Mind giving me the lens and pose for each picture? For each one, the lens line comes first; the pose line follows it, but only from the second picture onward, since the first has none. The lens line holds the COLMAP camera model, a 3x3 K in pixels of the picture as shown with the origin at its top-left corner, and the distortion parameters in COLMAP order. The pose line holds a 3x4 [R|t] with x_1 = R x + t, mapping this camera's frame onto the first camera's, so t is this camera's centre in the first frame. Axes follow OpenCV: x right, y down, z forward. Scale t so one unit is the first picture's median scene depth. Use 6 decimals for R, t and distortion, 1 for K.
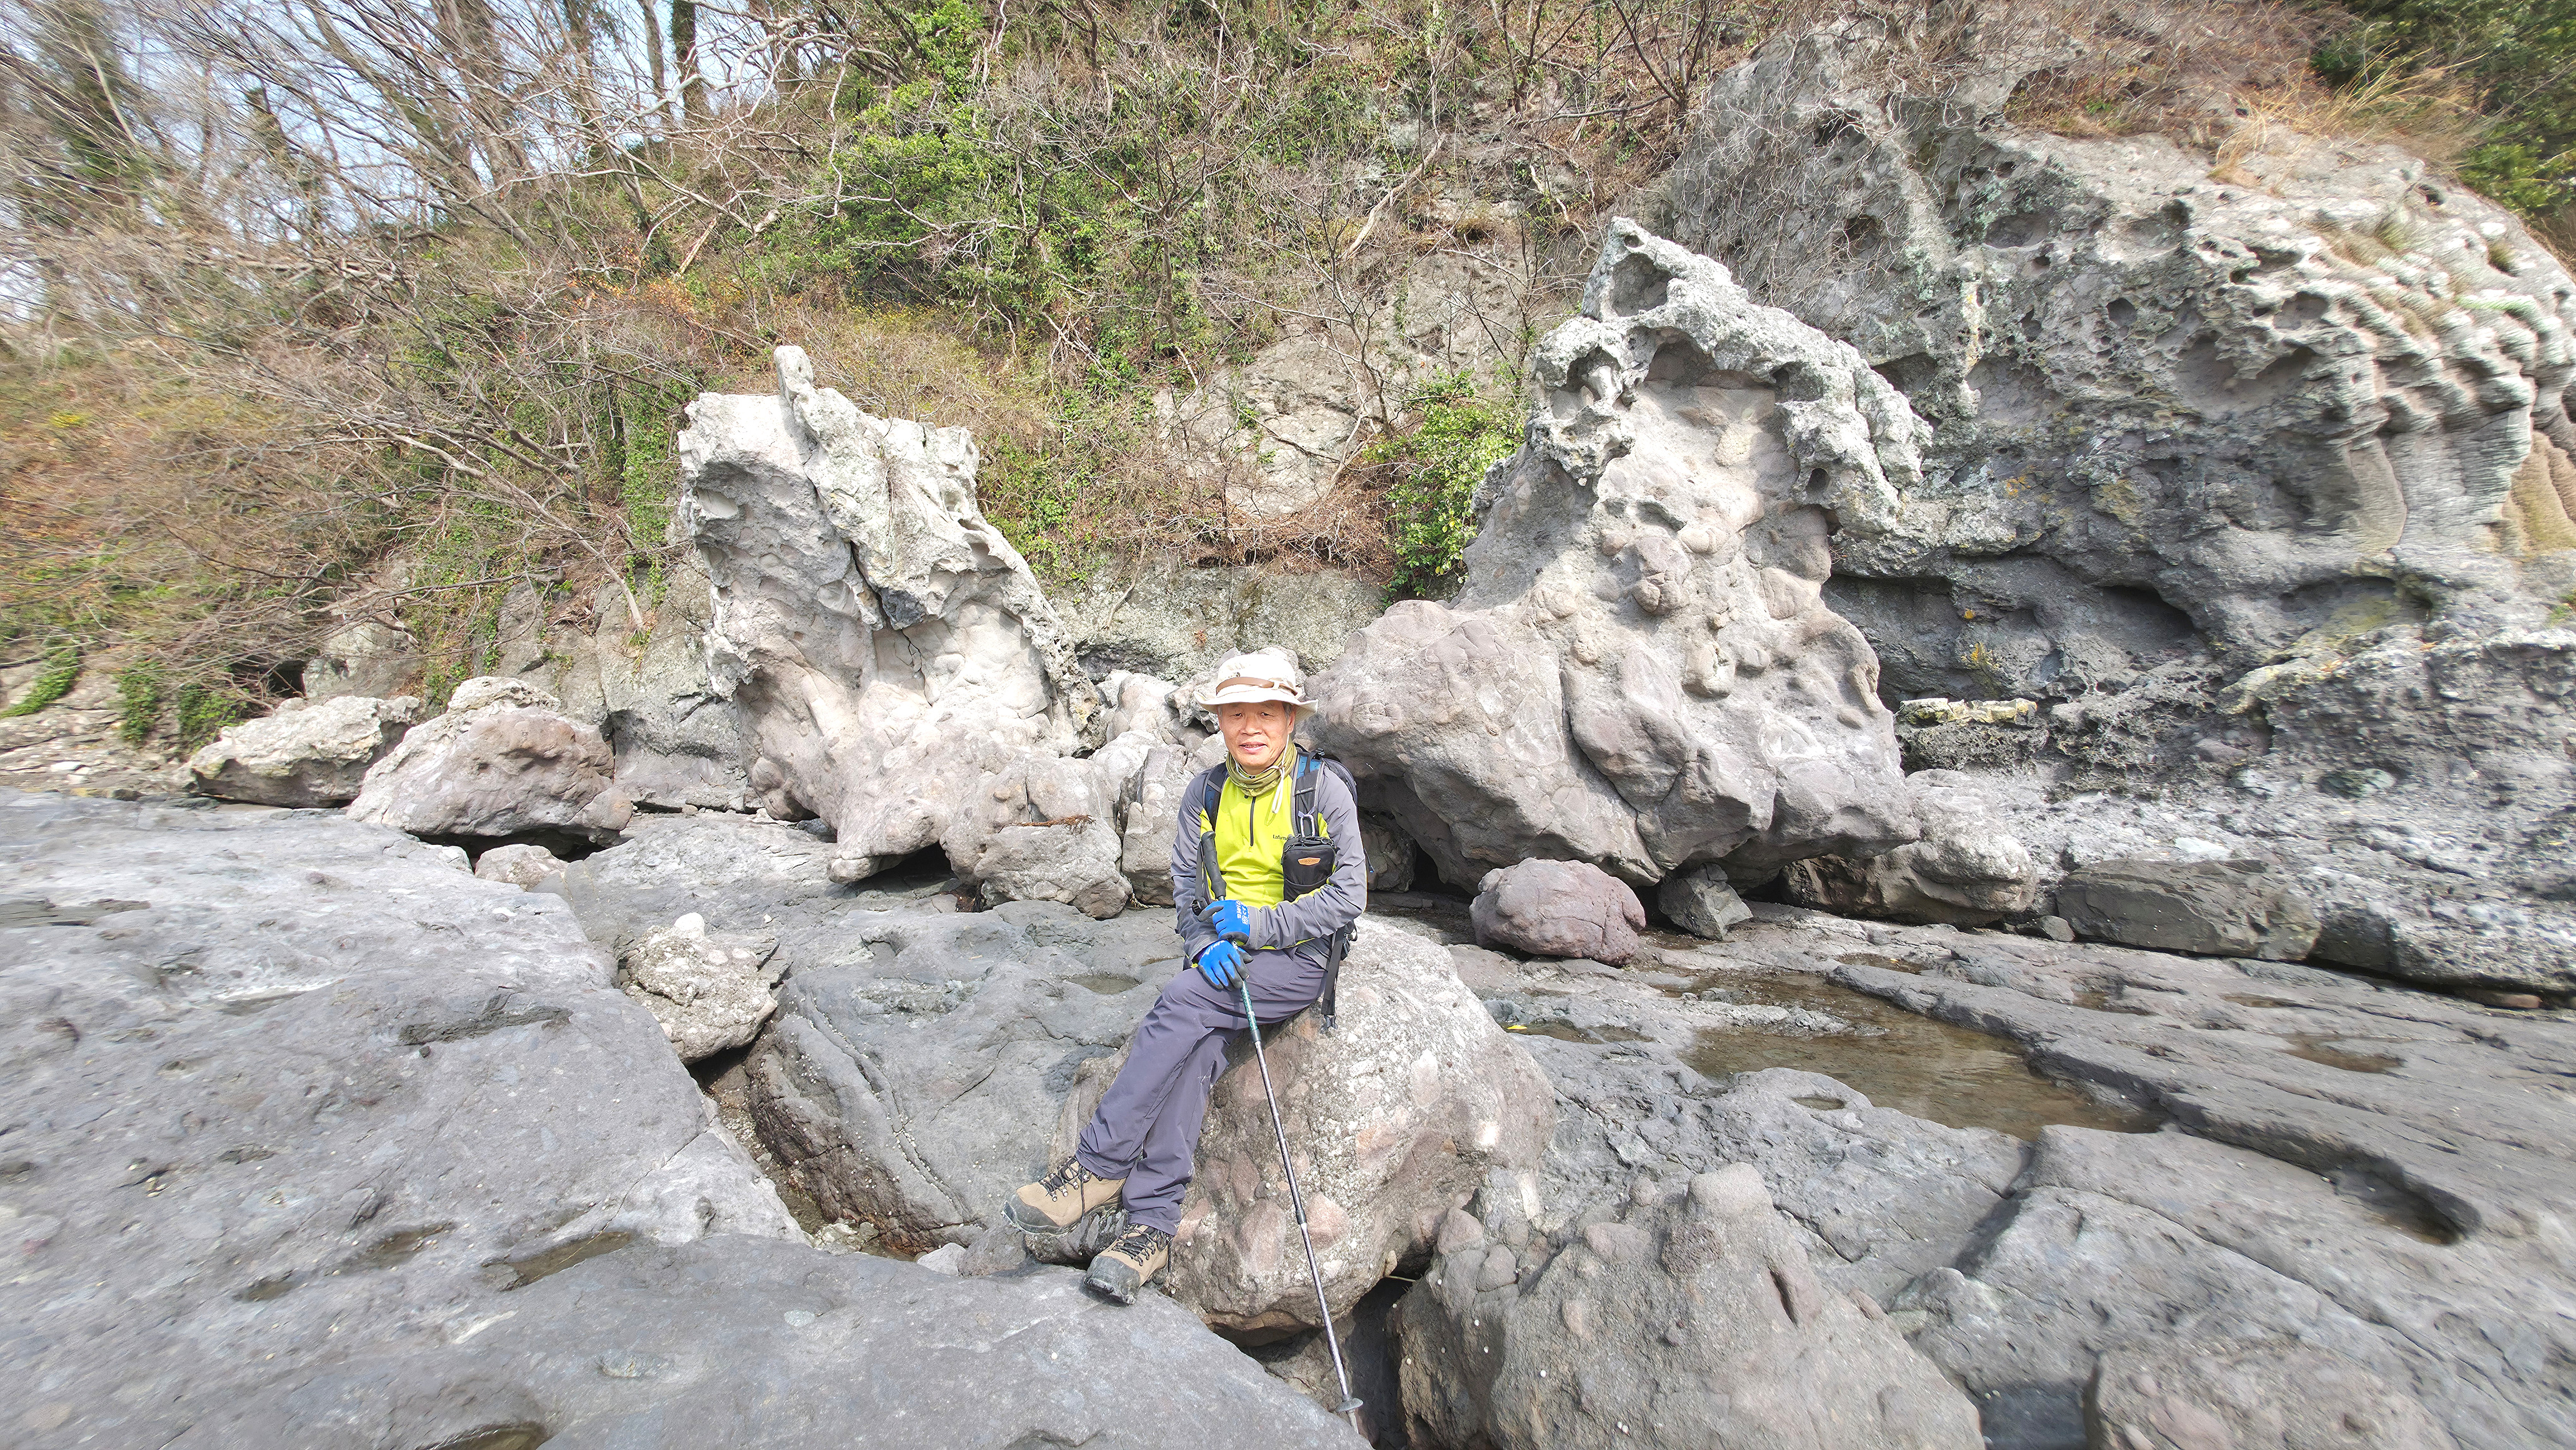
lens RADIAL K [[1009.2, 0, 1287.3], [0, 1009.2, 710.4], [0, 0, 1]] dist [0.003689, -0.000413]
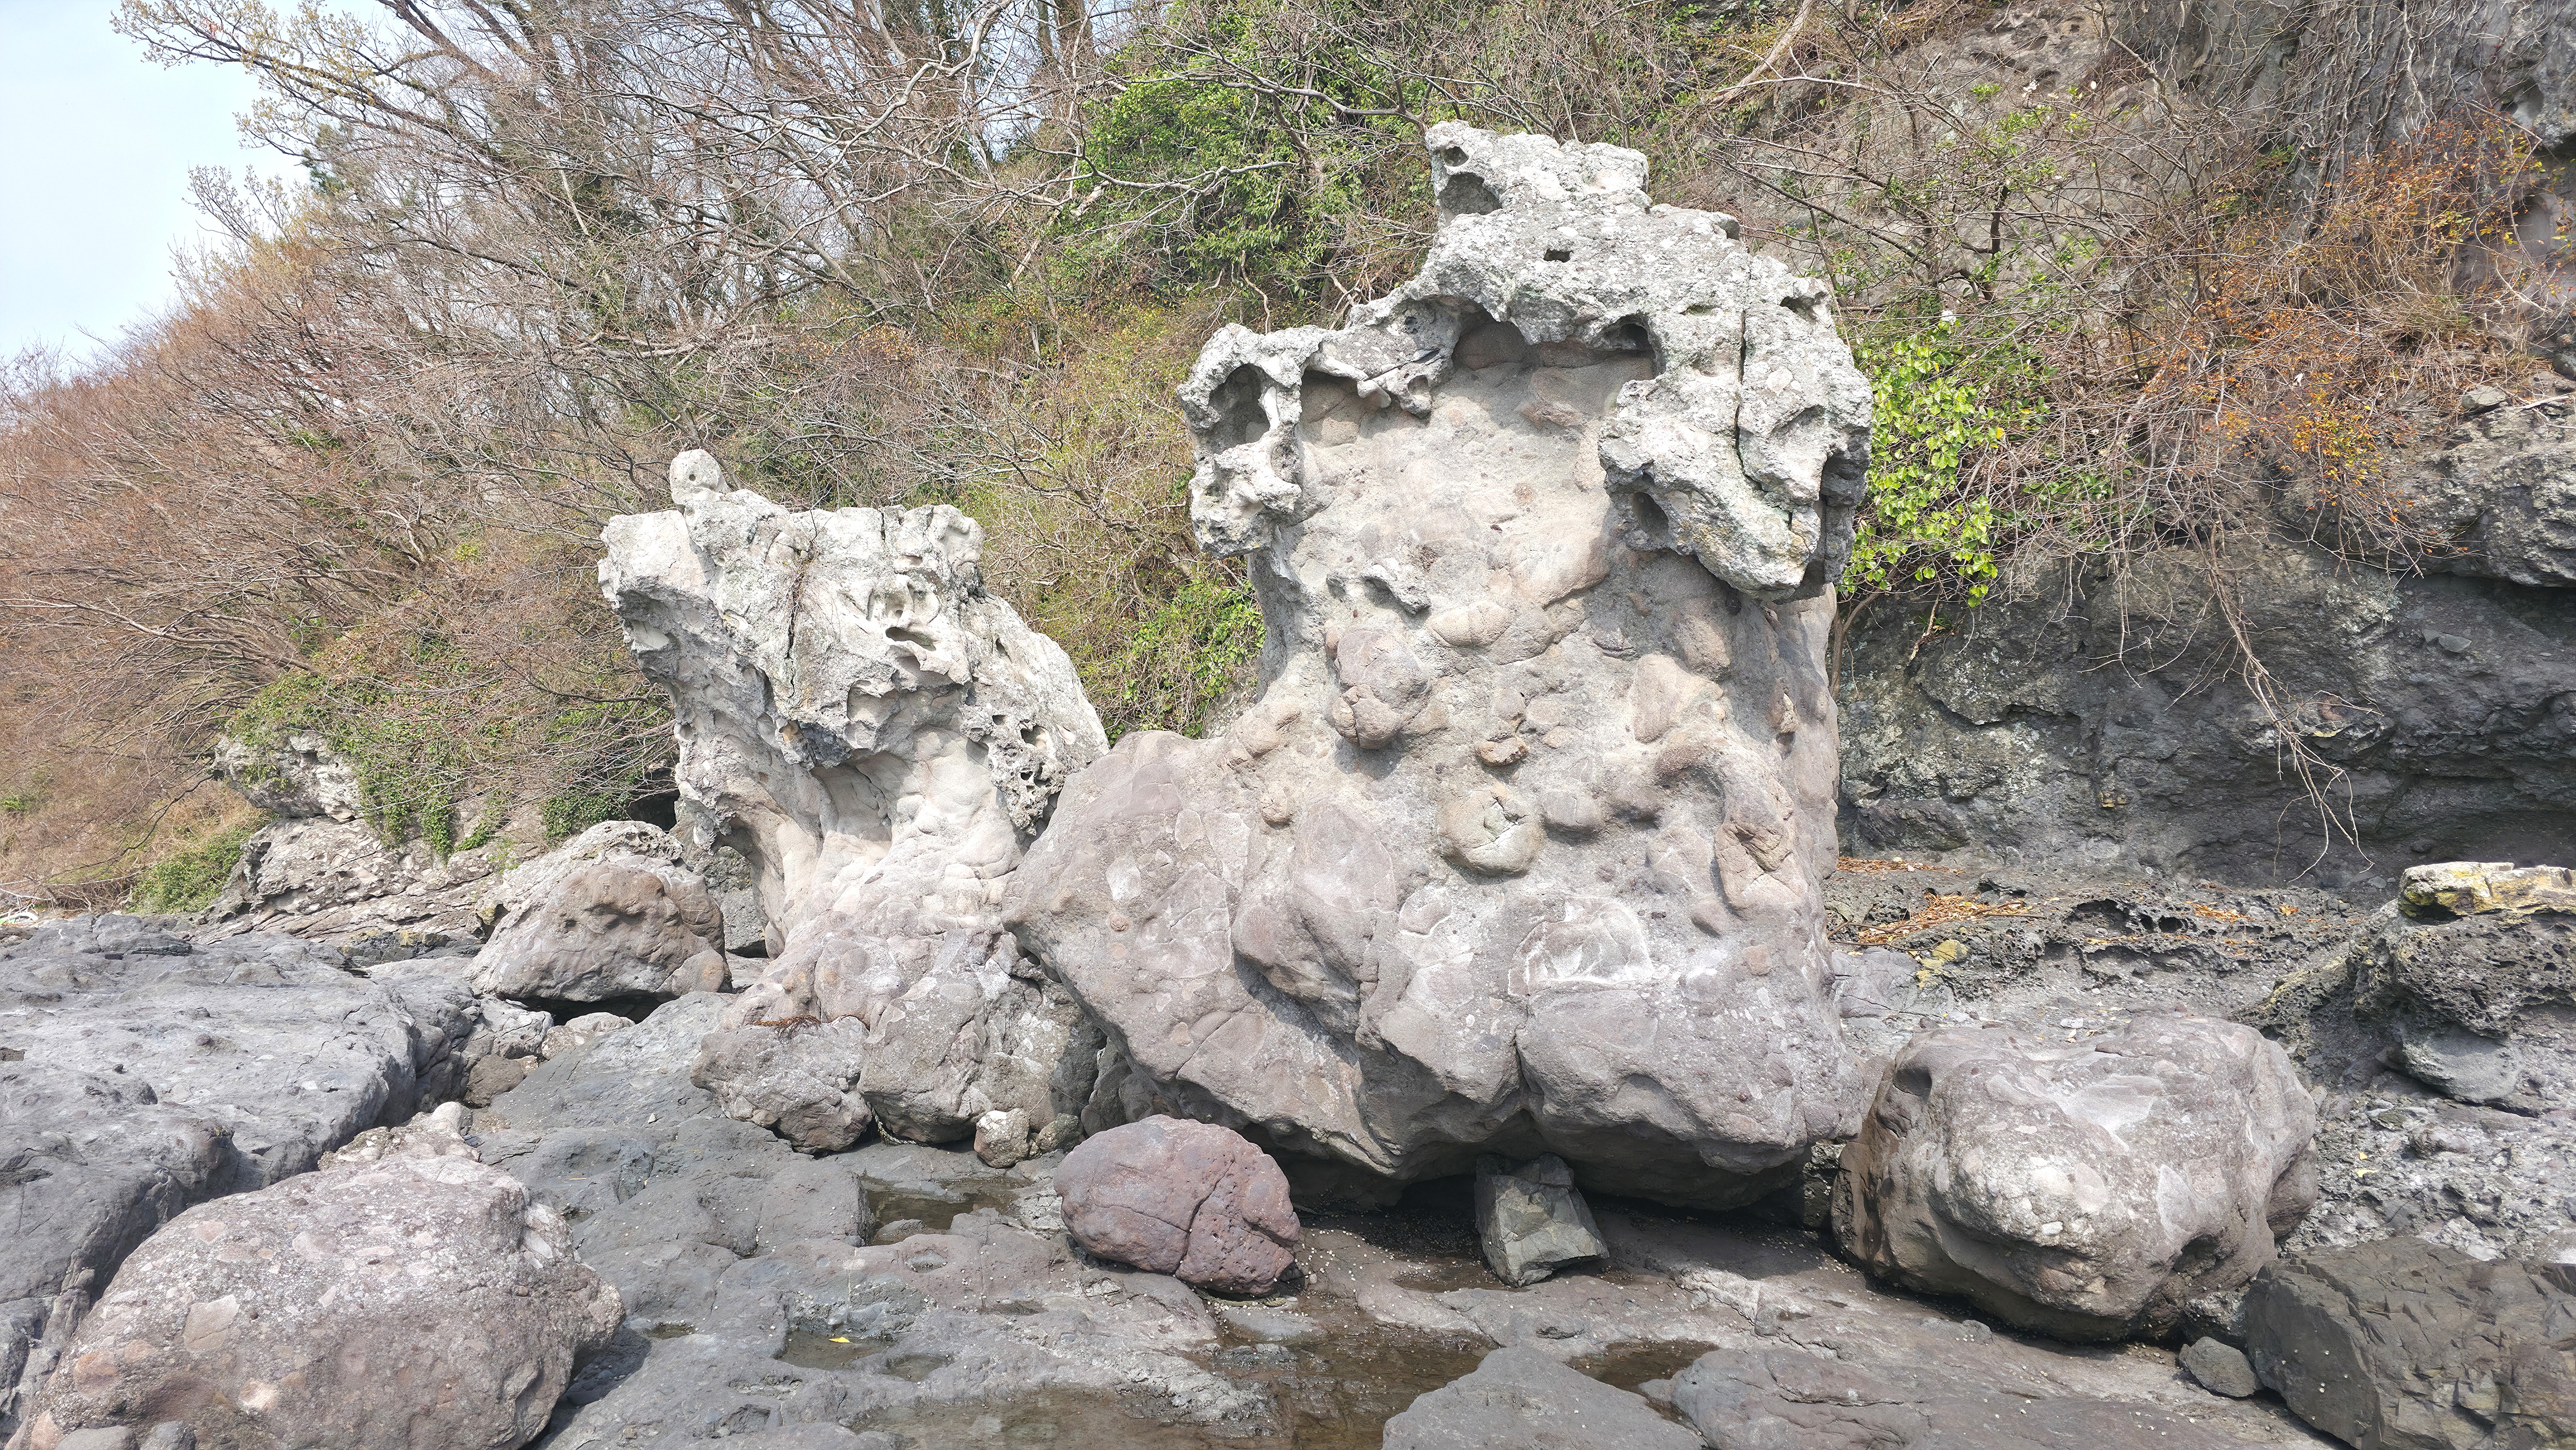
lens RADIAL K [[1676.8, 0, 1232.5], [0, 1676.8, 704.2], [0, 0, 1]] dist [0.078421, -0.082703]
pose [[0.843530, -0.042888, -0.535367, 0.606327], [0.005354, 0.997429, -0.071467, -0.033002], [0.537056, 0.057418, 0.841590, 0.033396]]
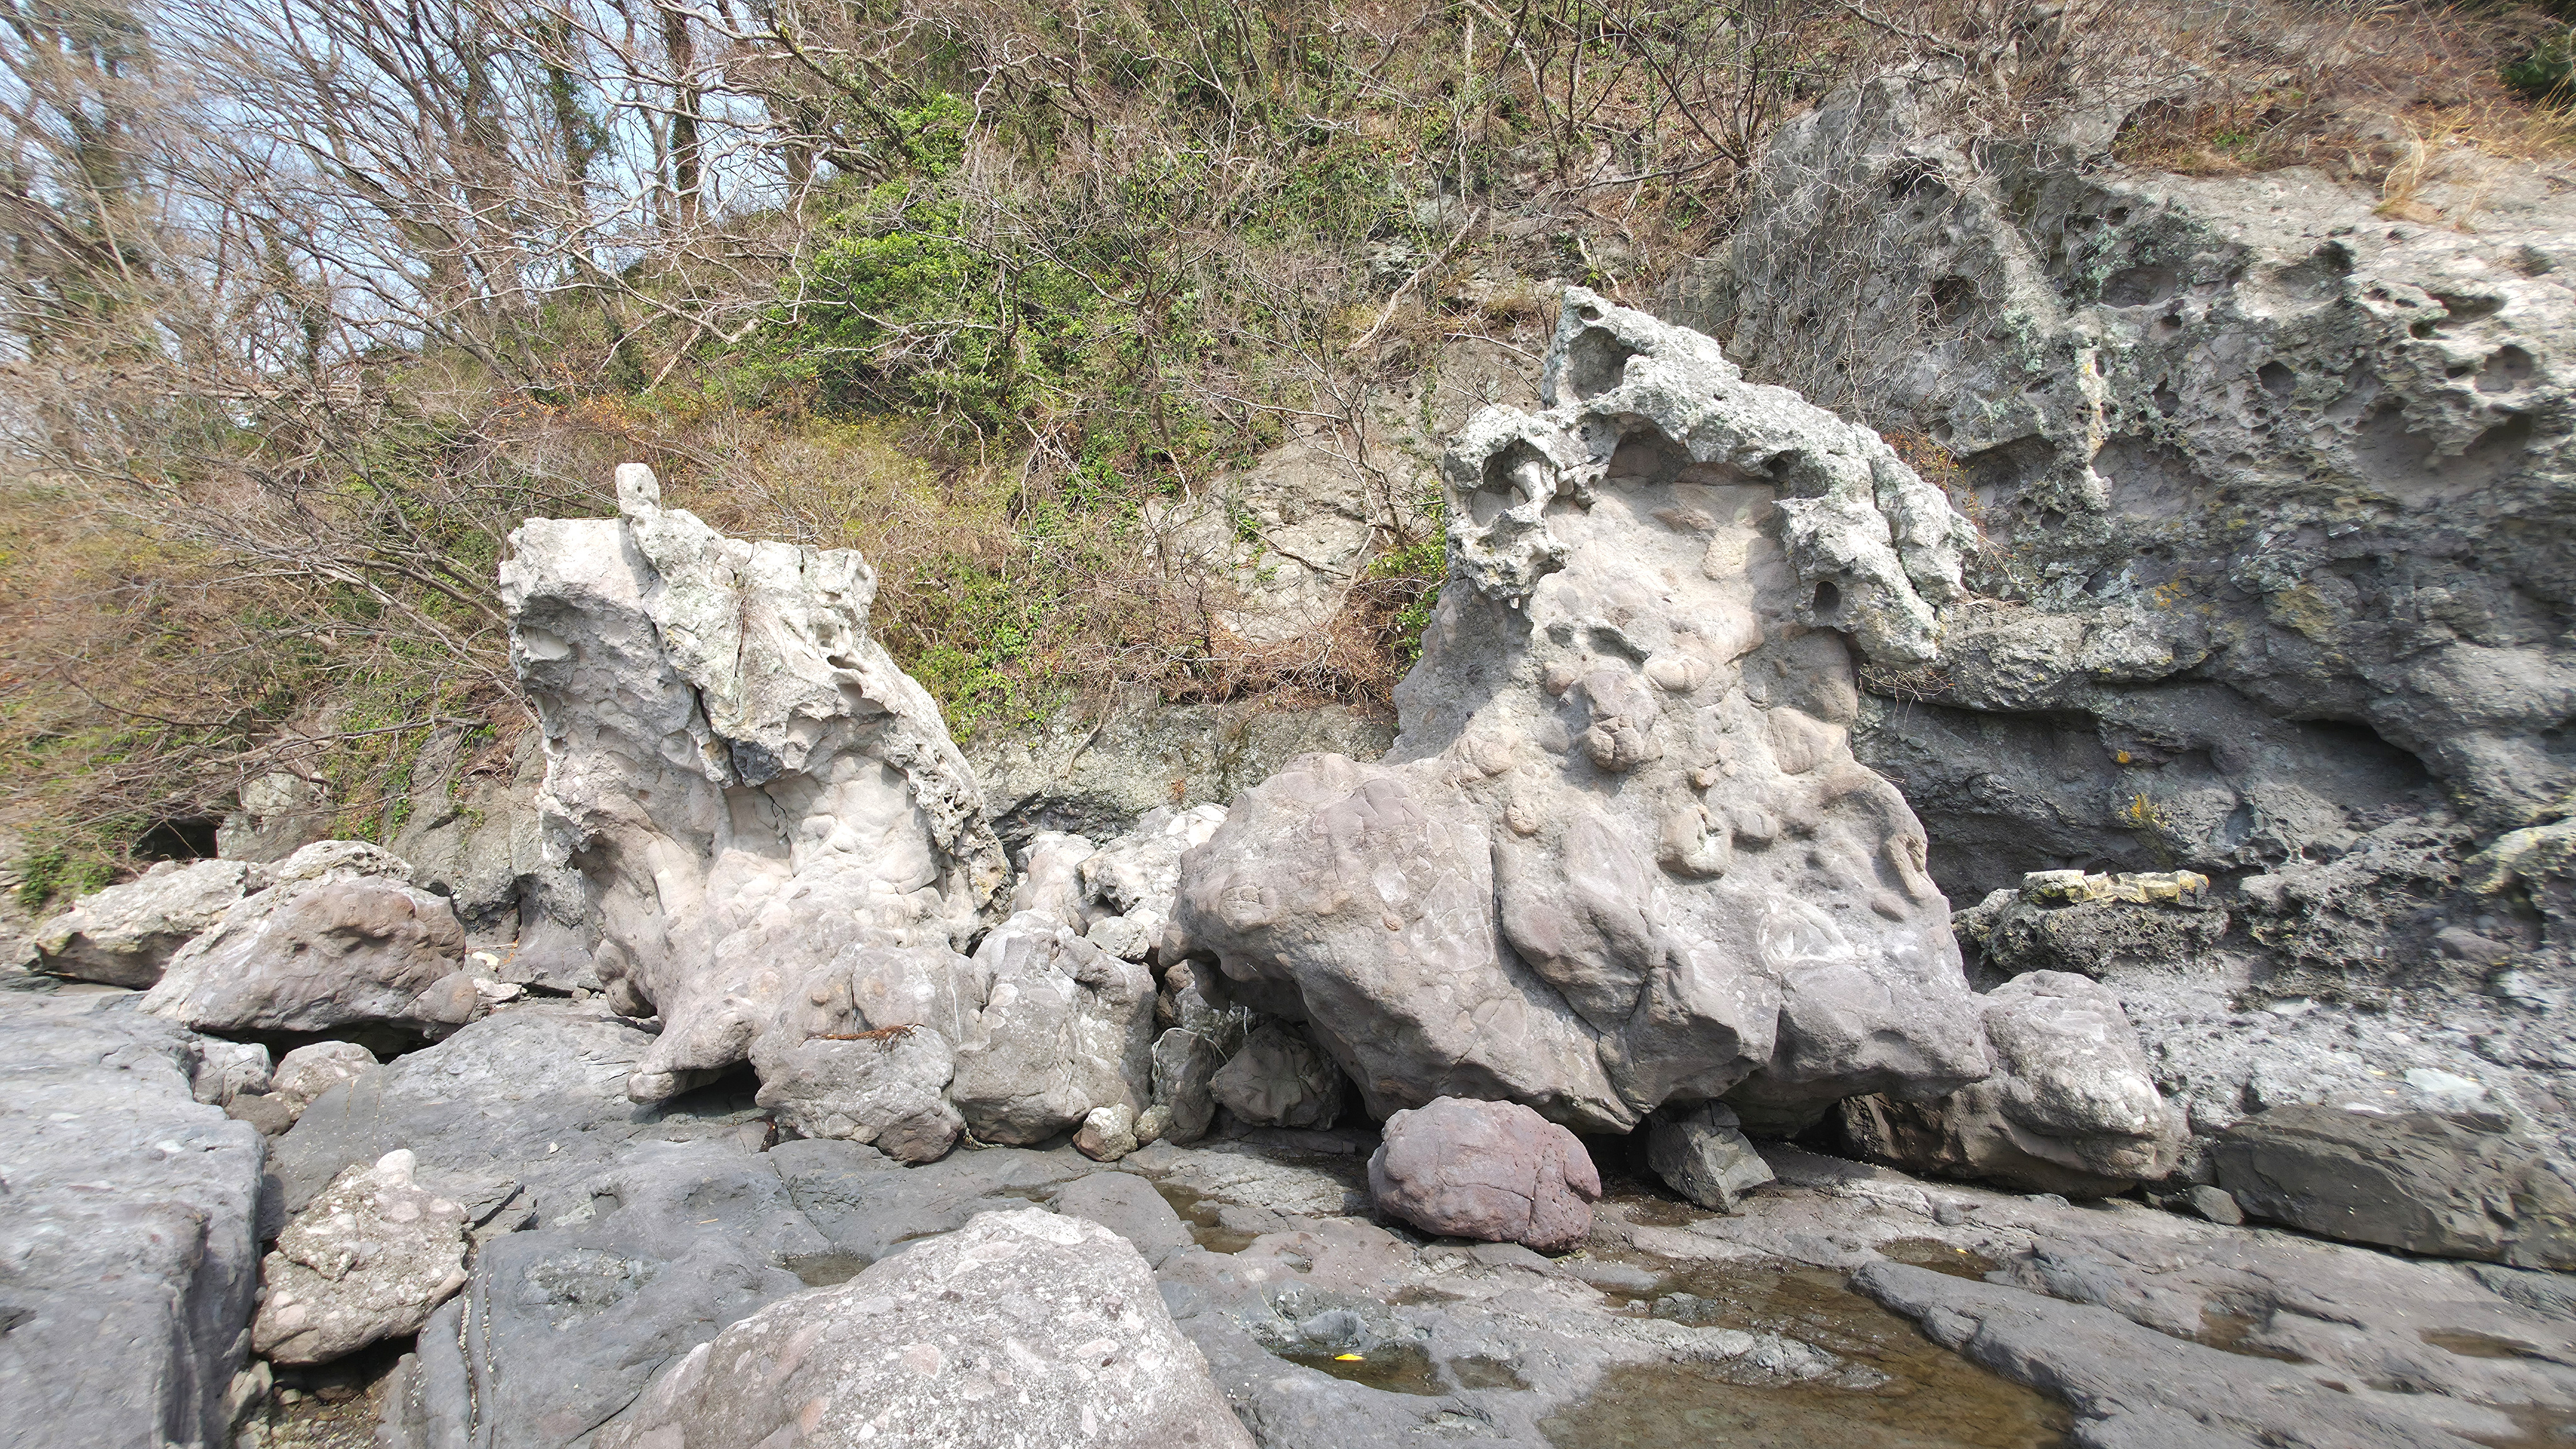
lens RADIAL K [[1186.5, 0, 1282.2], [0, 1186.5, 714.5], [0, 0, 1]] dist [0.002556, 0.000938]
pose [[0.996879, -0.009485, -0.078370, 0.128957], [-0.000395, 0.992143, -0.125108, -0.016927], [0.078941, 0.124749, 0.989043, 0.054864]]
